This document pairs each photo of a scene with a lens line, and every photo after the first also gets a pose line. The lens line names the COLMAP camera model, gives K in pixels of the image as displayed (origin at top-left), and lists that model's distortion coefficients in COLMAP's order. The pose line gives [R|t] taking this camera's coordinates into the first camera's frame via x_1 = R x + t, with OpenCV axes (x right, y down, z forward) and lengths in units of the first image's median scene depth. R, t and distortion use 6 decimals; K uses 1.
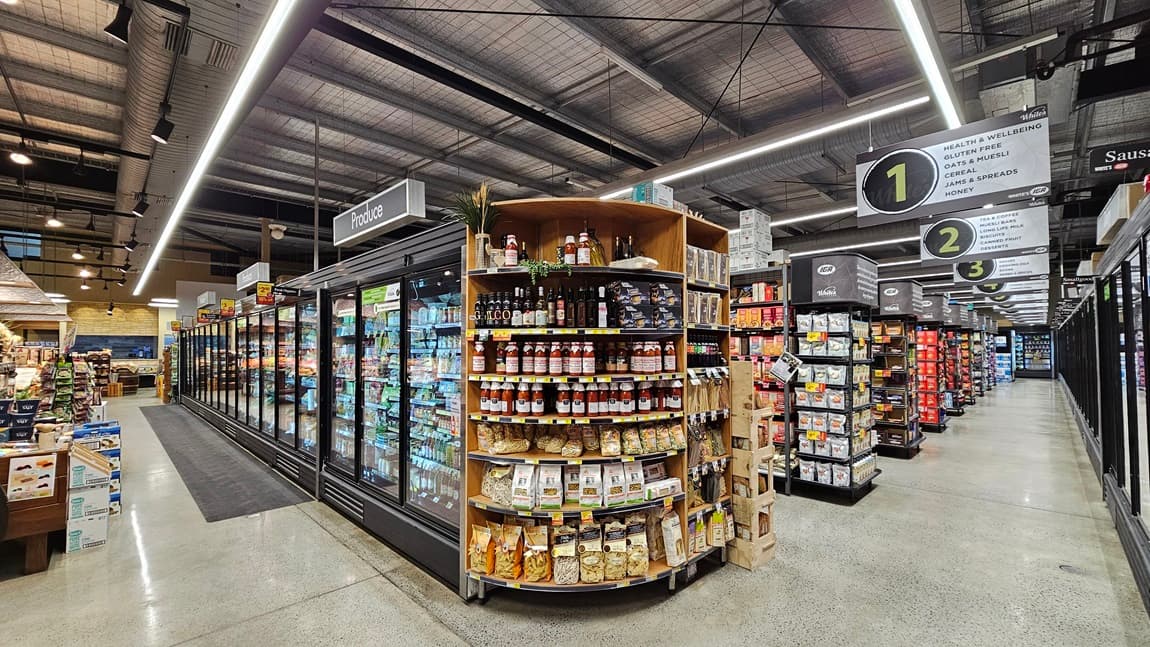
lens RADIAL K [[458.5, 0, 570.0], [0, 458.5, 335.2], [0, 0, 1]] dist [-0.000811, 0.000158]
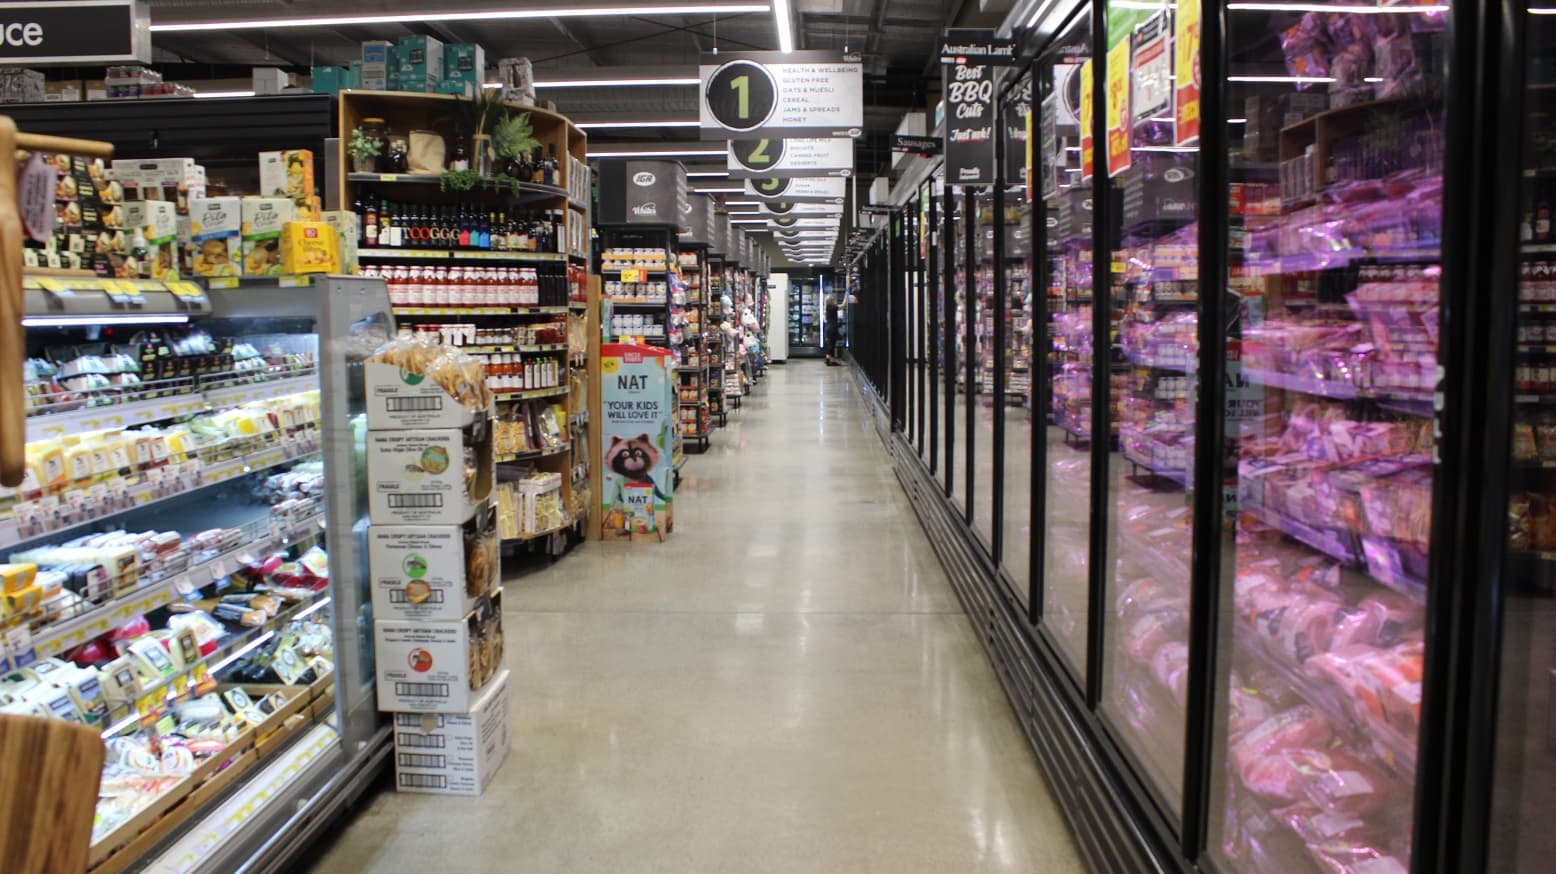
lens RADIAL K [[1278.1, 0, 763.6], [0, 1278.1, 431.5], [0, 0, 1]] dist [-0.106860, 0.006330]
pose [[0.725619, -0.062601, 0.685243, -0.982619], [-0.020086, 0.993502, 0.112032, 0.036588], [-0.687803, -0.095056, 0.719646, -0.865592]]
